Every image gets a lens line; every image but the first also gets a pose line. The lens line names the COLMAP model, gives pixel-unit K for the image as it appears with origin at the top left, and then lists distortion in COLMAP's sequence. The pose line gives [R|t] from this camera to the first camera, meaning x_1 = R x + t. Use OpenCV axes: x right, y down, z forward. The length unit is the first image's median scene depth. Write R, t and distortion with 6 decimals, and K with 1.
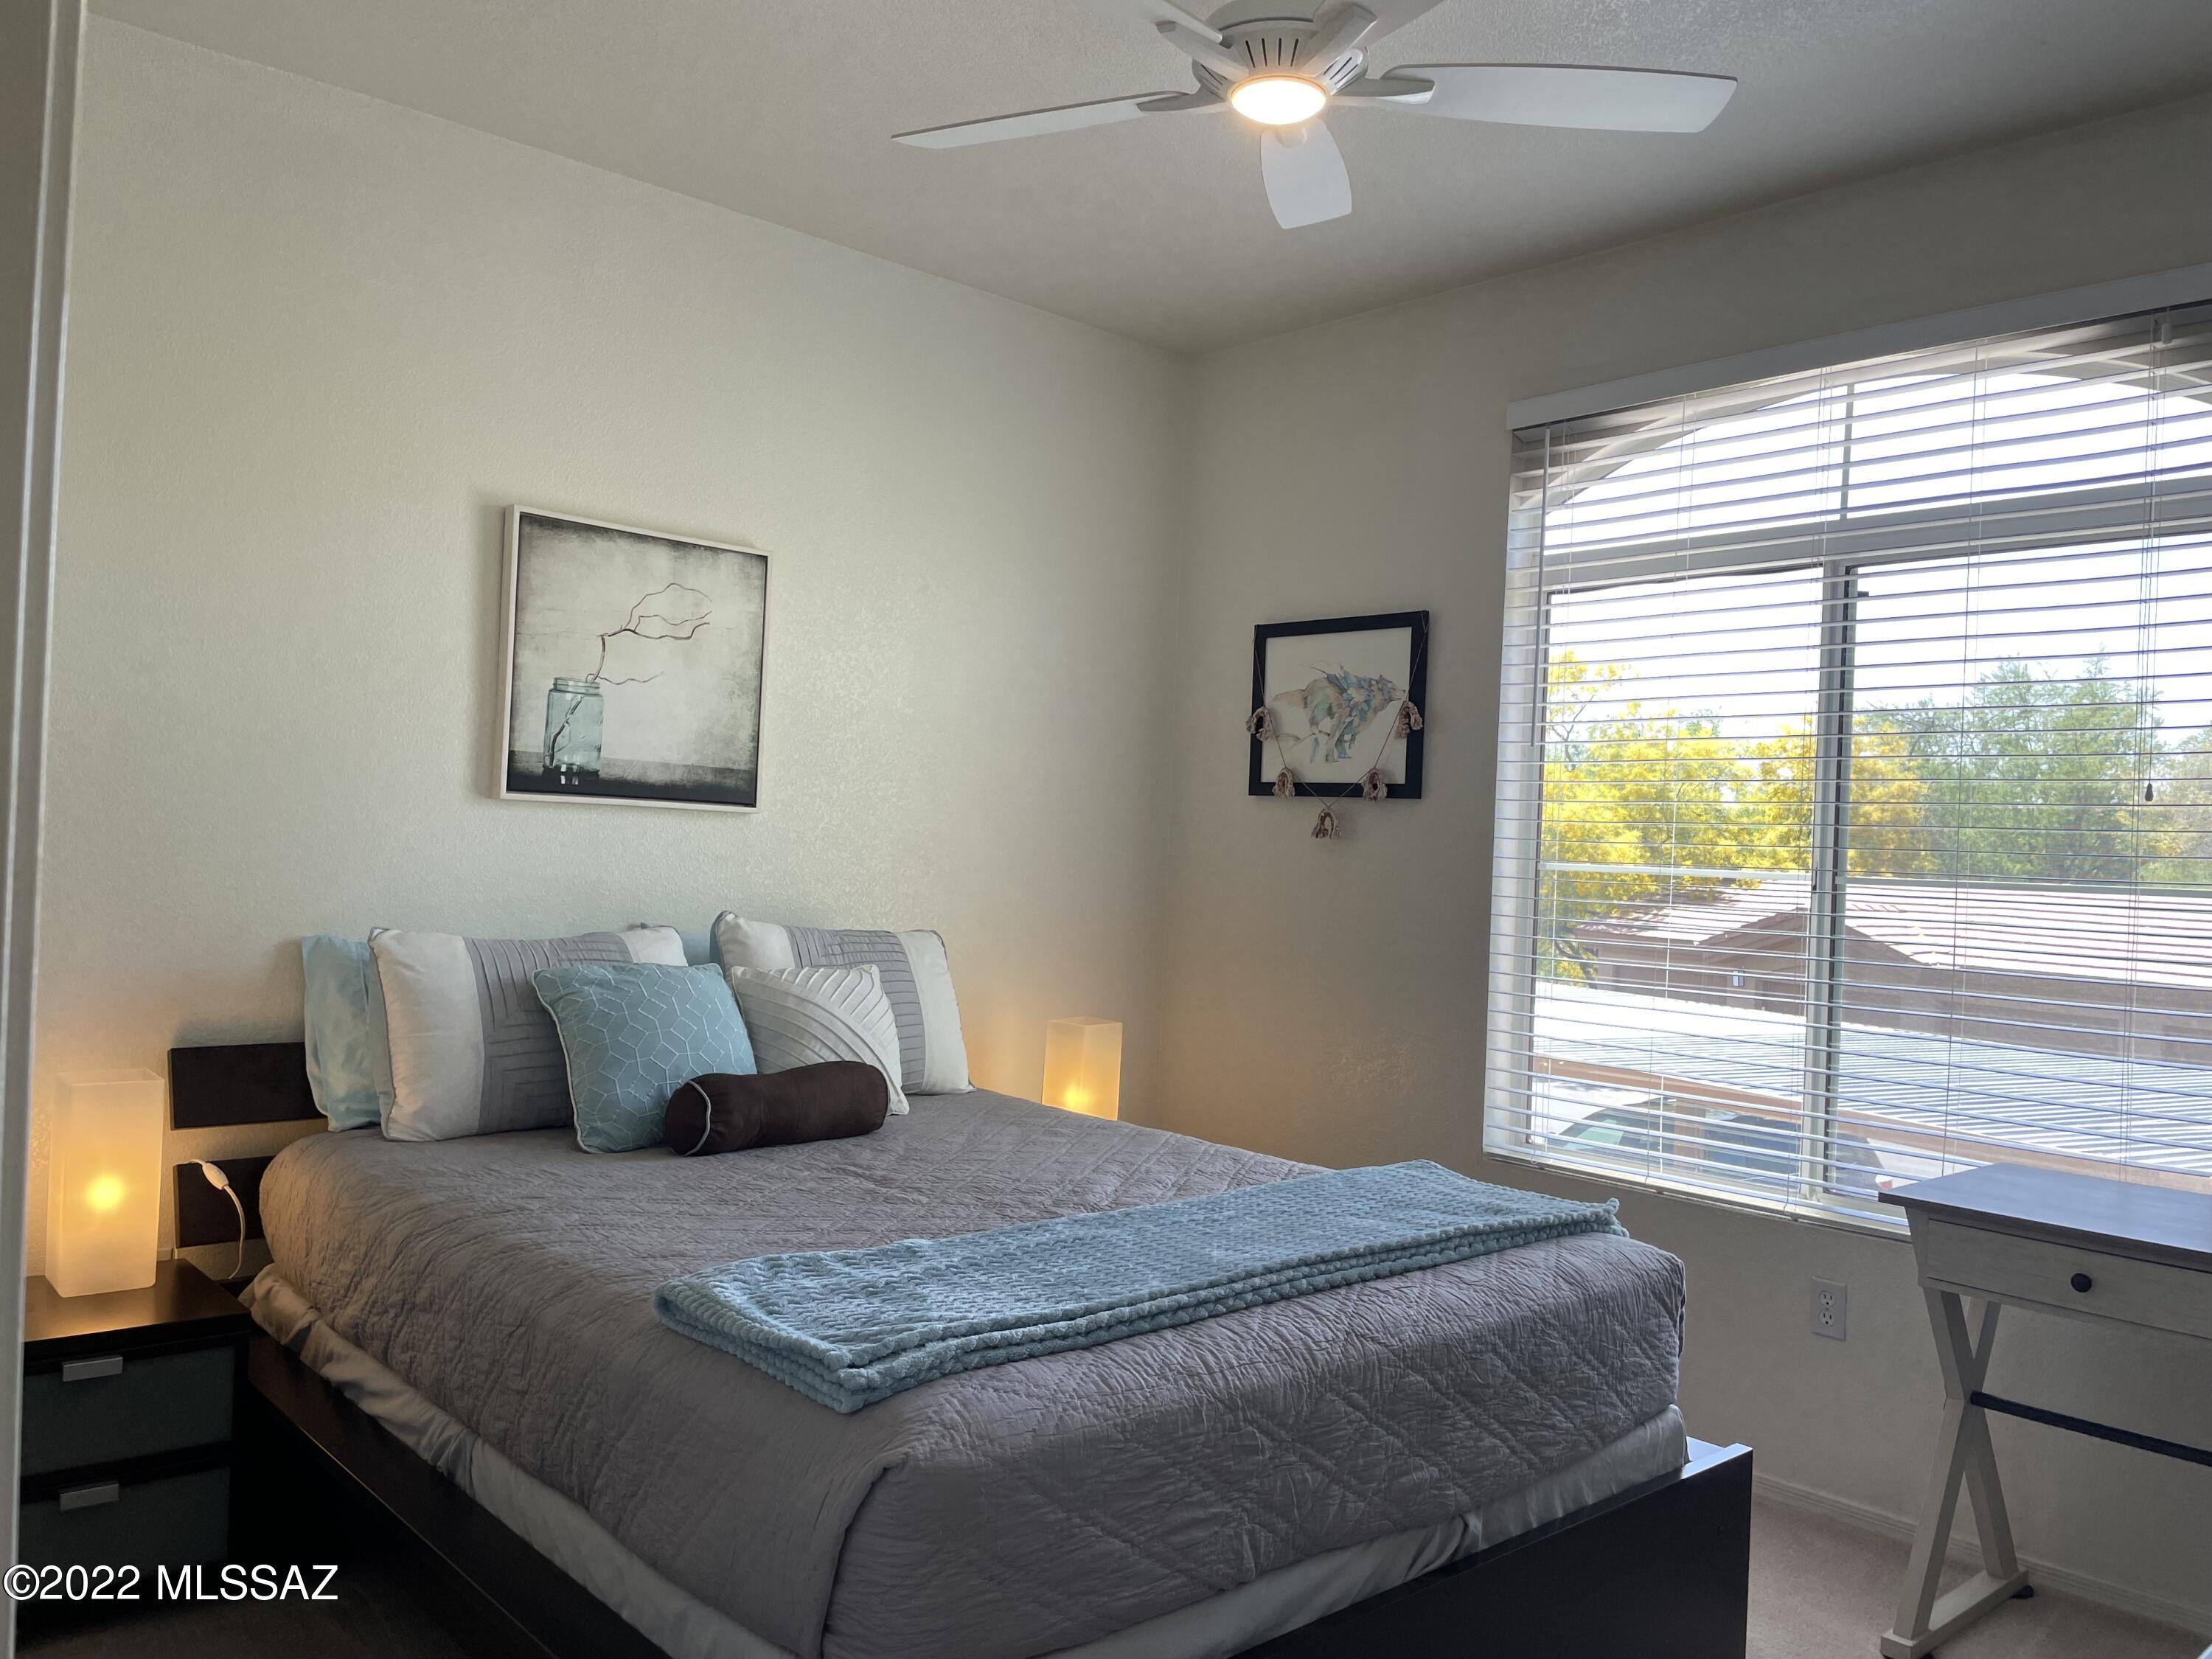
lens RADIAL K [[1677.0, 0, 1113.8], [0, 1677.0, 823.8], [0, 0, 1]] dist [0.093948, -0.118418]
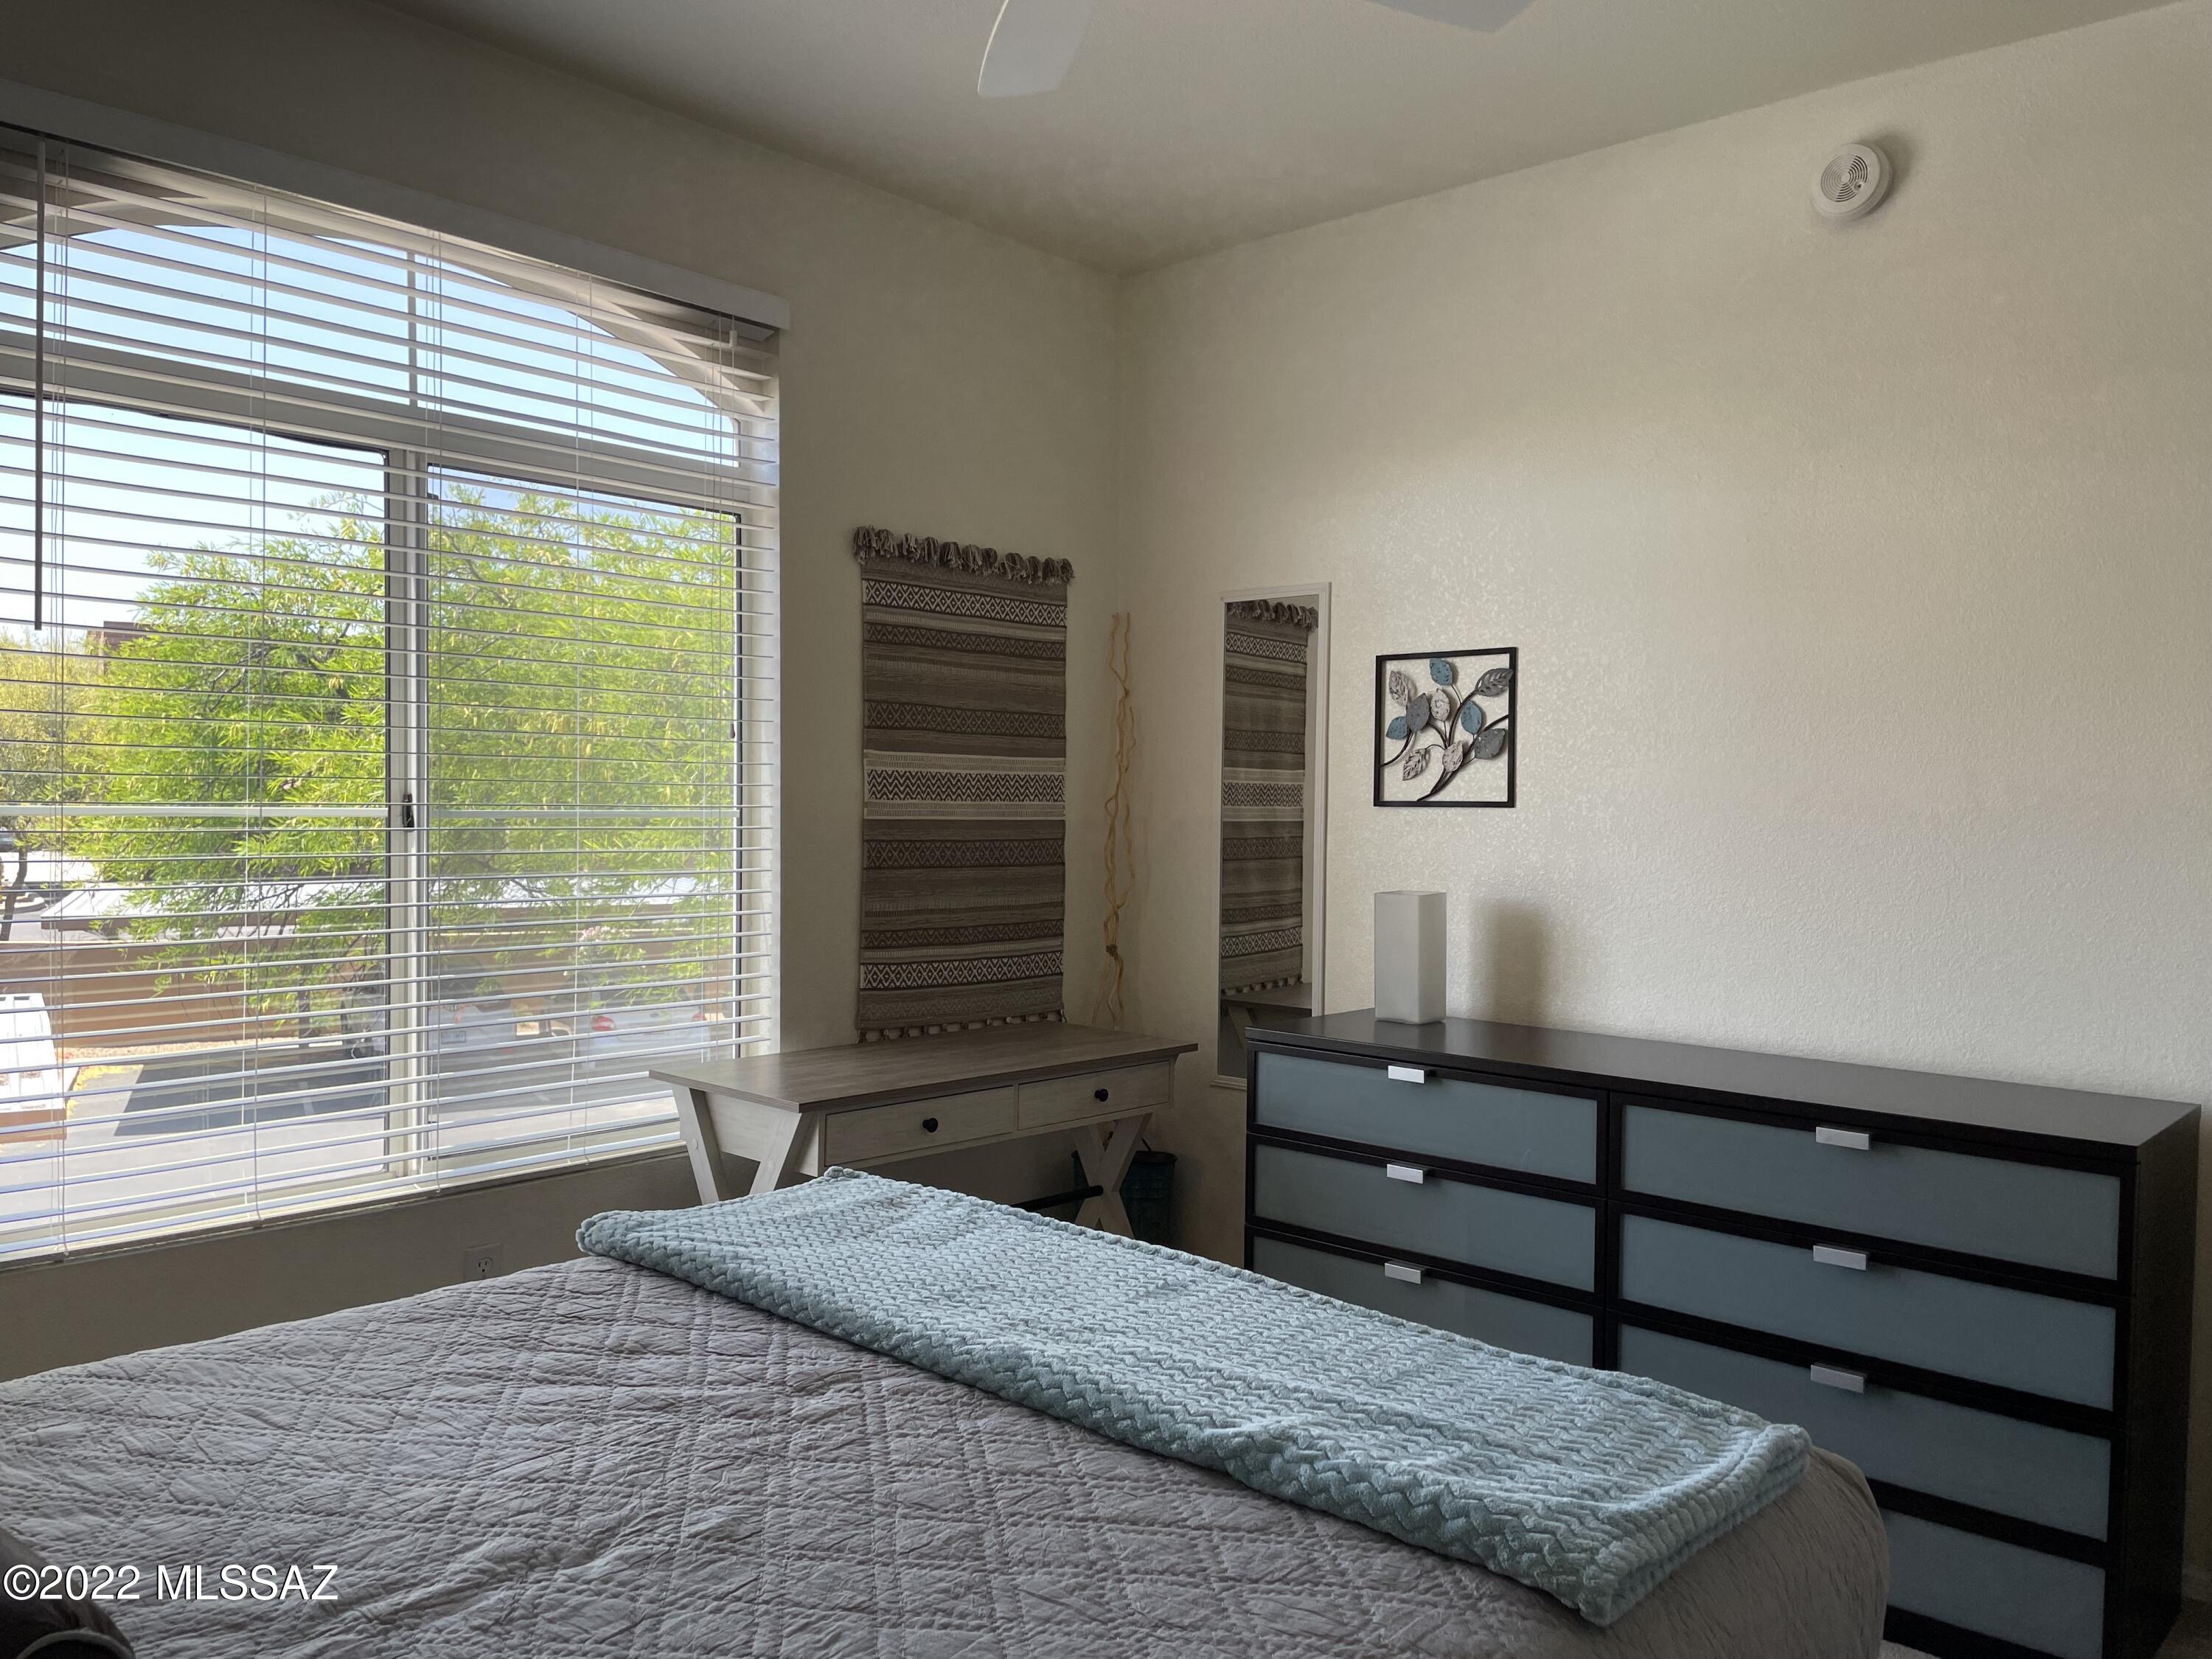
lens RADIAL K [[1677.0, 0, 1102.2], [0, 1677.0, 837.1], [0, 0, 1]] dist [0.093948, -0.118418]
pose [[-0.128581, -0.072492, 0.989046, -0.511356], [-0.028335, 0.997186, 0.069405, -0.027038], [-0.991294, -0.019101, -0.130273, 0.758705]]
